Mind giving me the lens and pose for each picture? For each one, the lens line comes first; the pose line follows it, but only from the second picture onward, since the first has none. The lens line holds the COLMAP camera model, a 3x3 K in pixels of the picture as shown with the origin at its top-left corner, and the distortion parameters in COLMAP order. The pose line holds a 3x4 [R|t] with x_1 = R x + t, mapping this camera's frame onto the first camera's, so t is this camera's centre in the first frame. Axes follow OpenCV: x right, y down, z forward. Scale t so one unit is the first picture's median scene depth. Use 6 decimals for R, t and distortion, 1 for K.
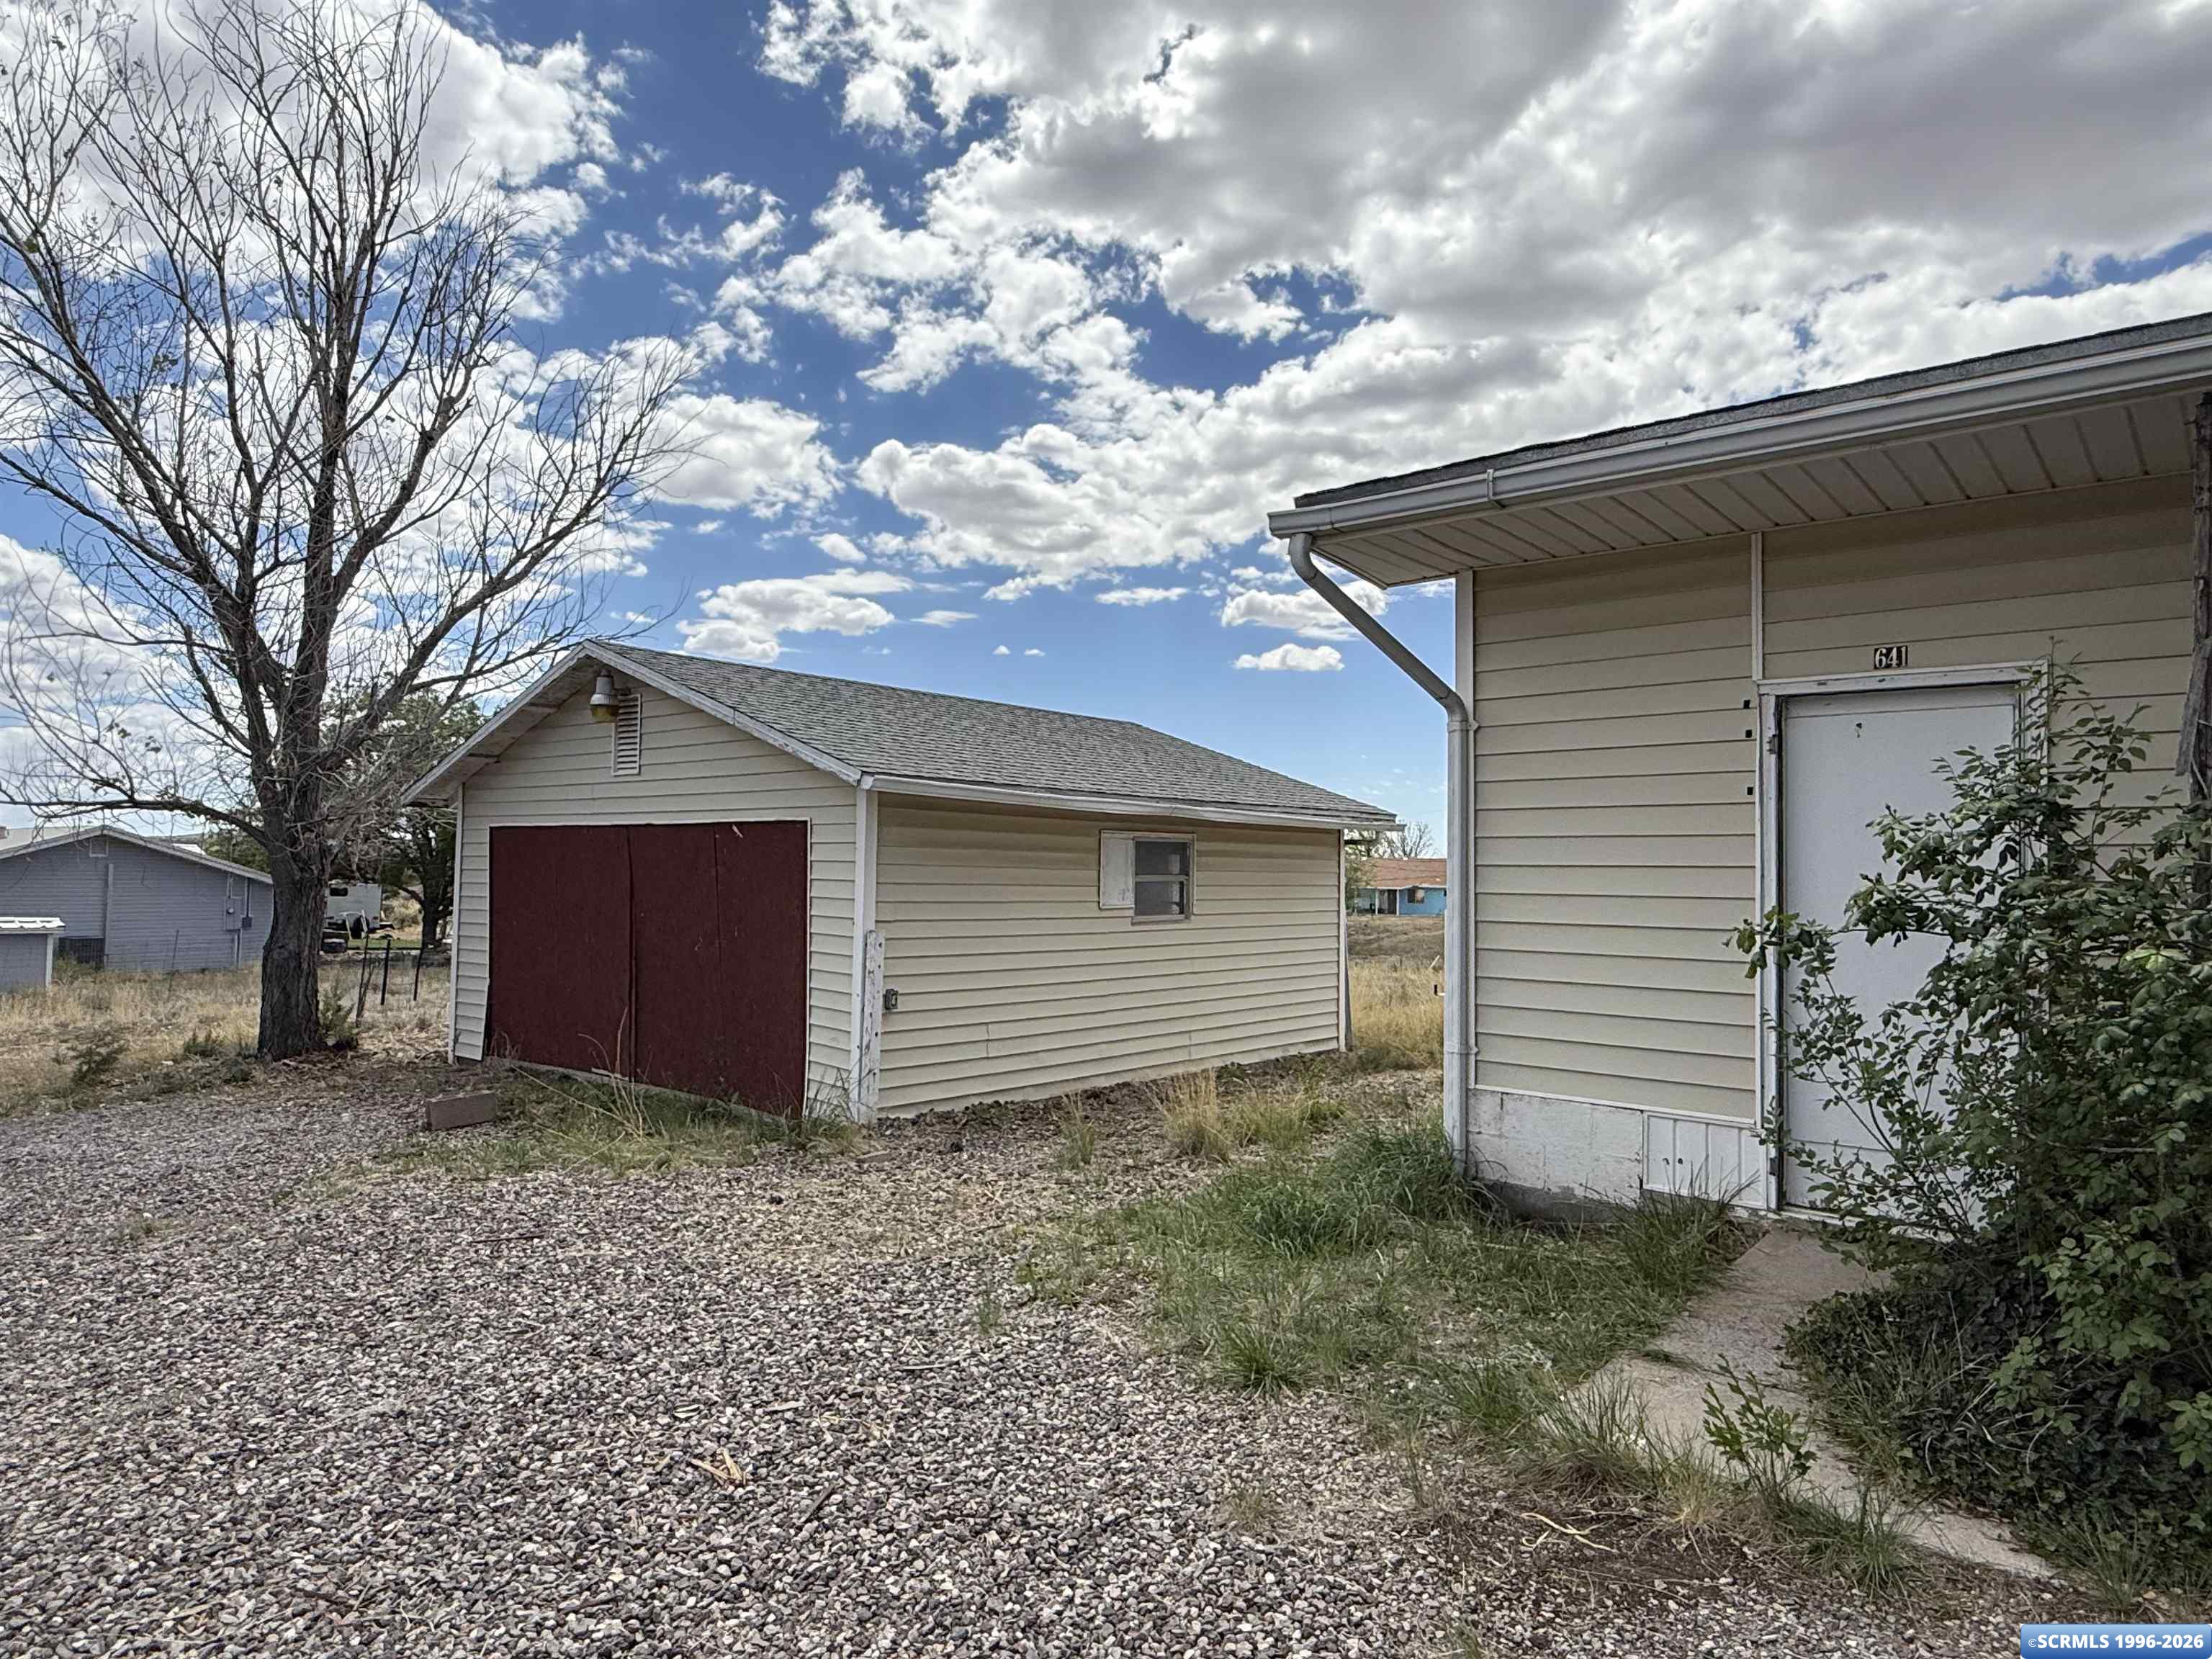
lens RADIAL K [[1331.2, 0, 1107.4], [0, 1331.2, 829.9], [0, 0, 1]] dist [-0.005299, -0.000066]
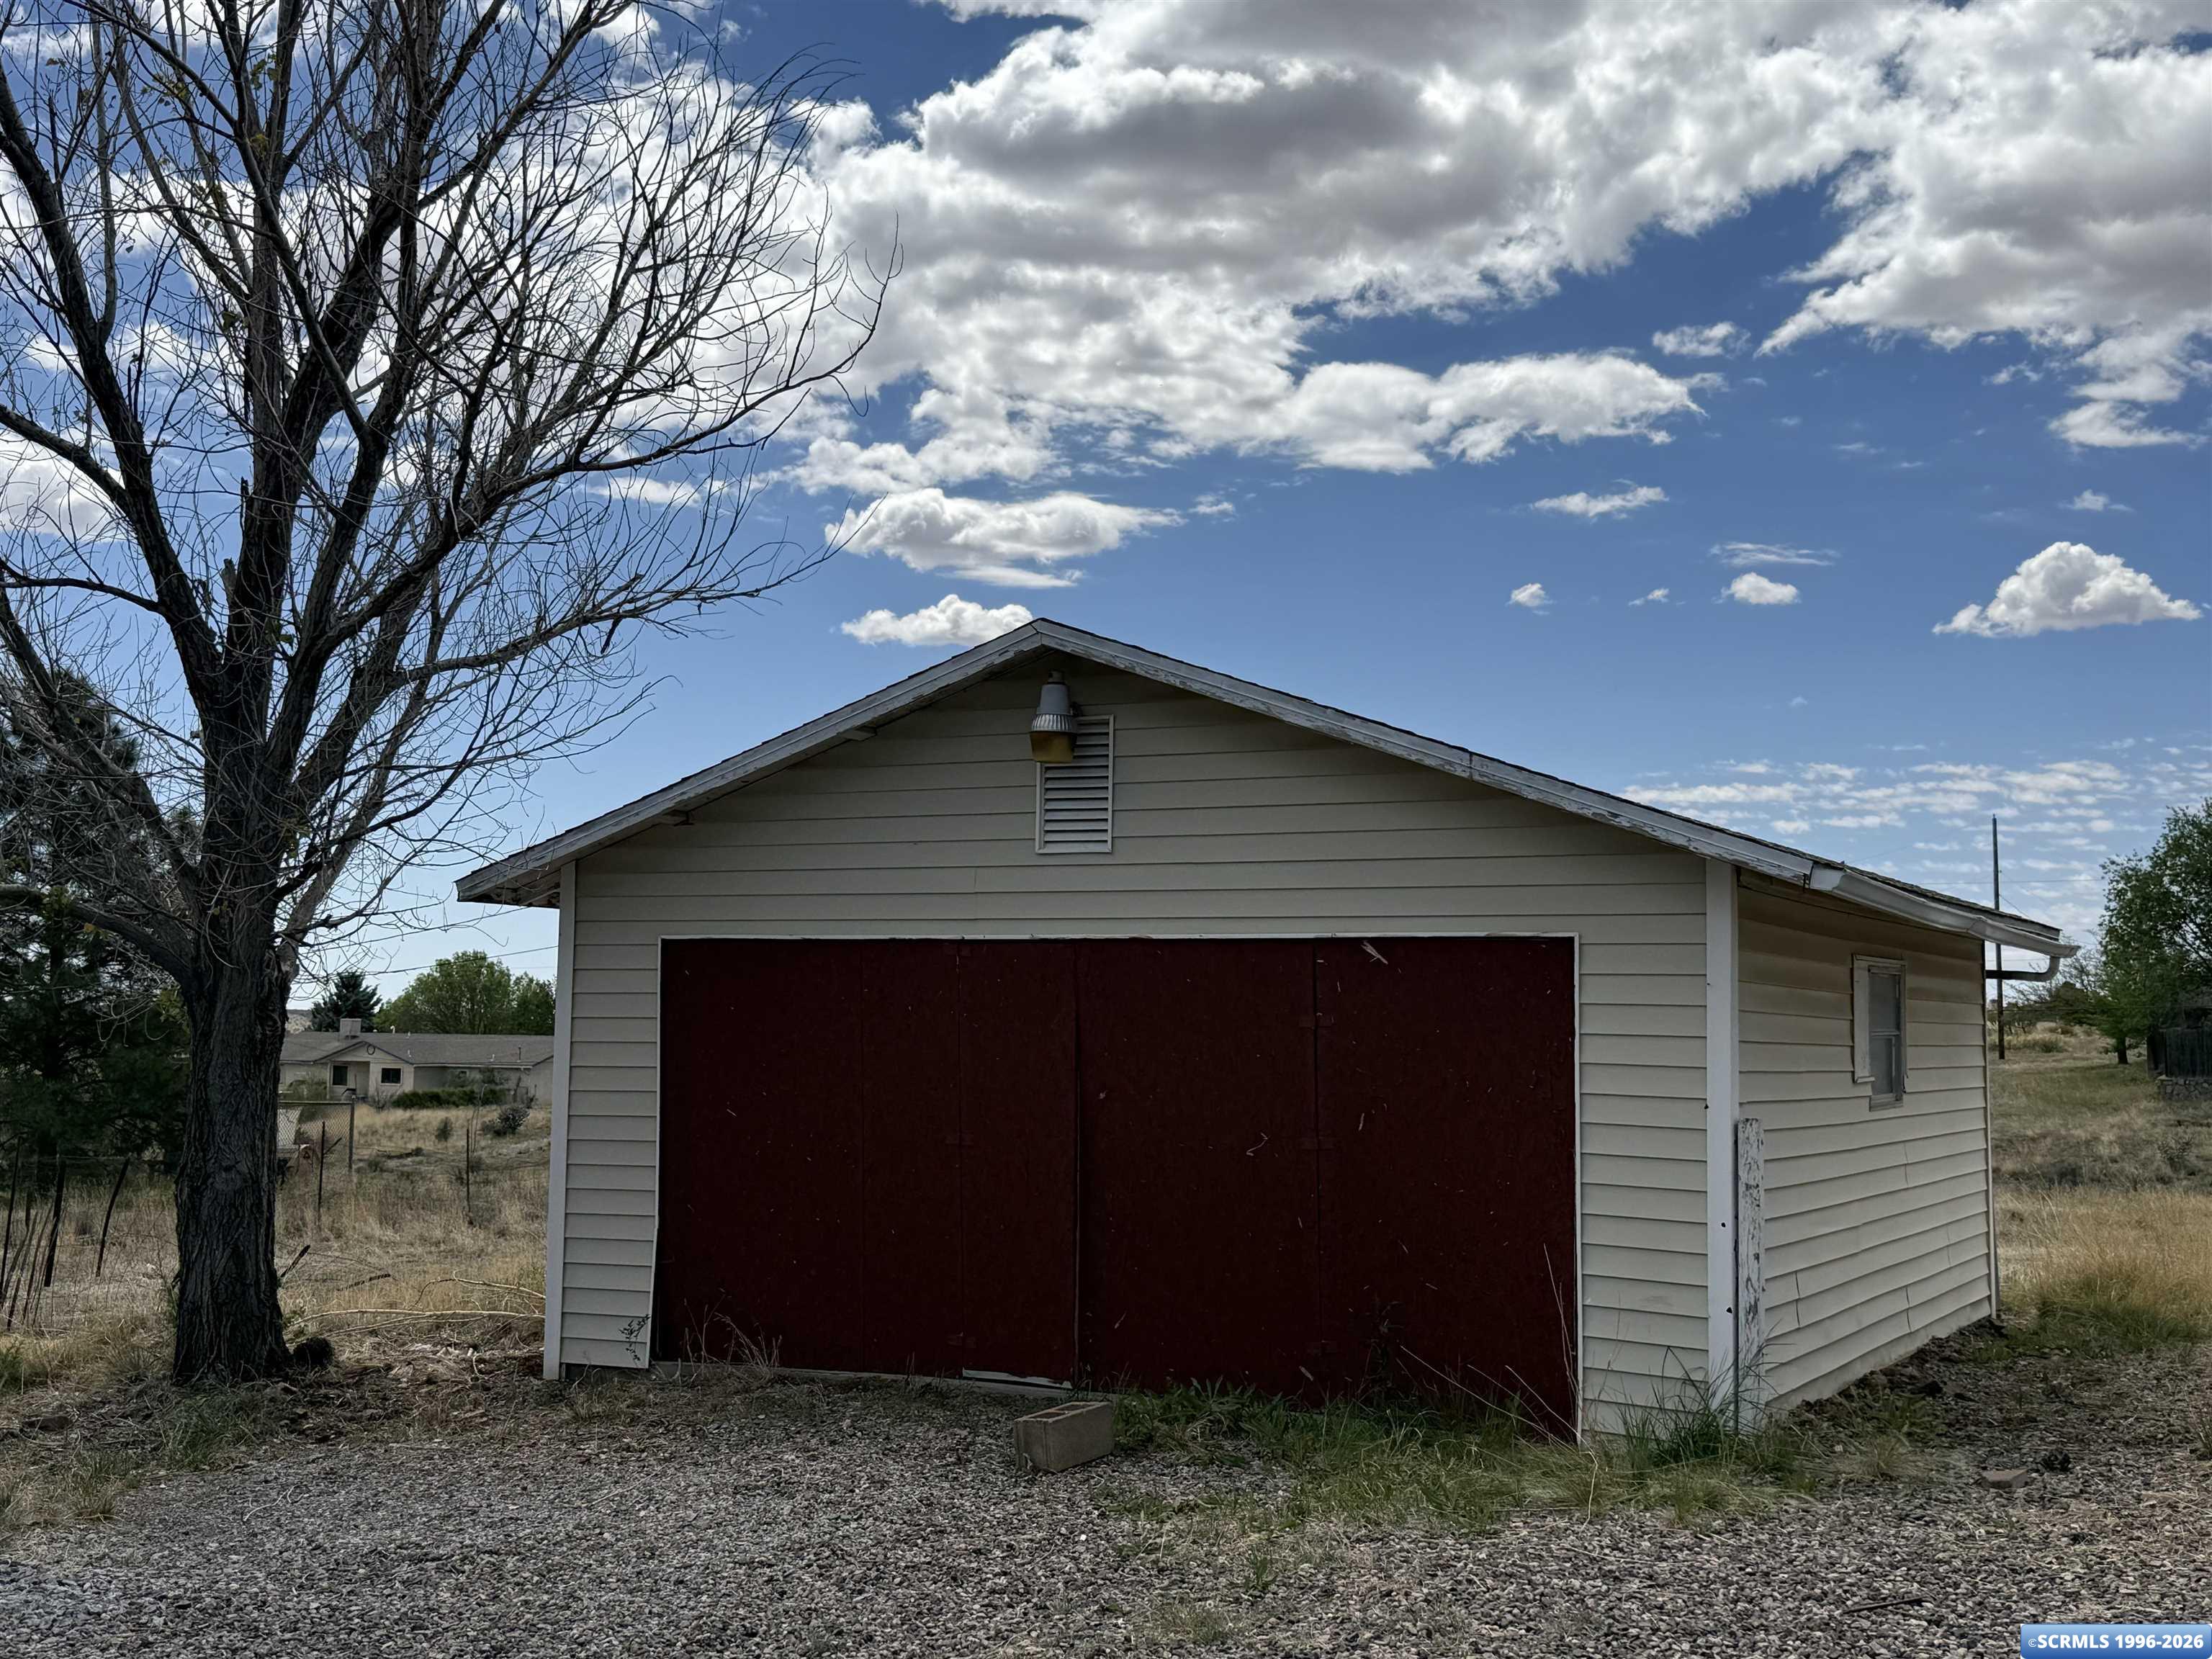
lens RADIAL K [[2598.3, 0, 1104.9], [0, 2598.3, 827.8], [0, 0, 1]] dist [-0.001867, 0.000000]
pose [[0.985341, 0.010443, 0.170274, -0.123089], [-0.002043, 0.998775, -0.049436, 0.000565], [-0.170582, 0.048363, 0.984156, -0.024679]]
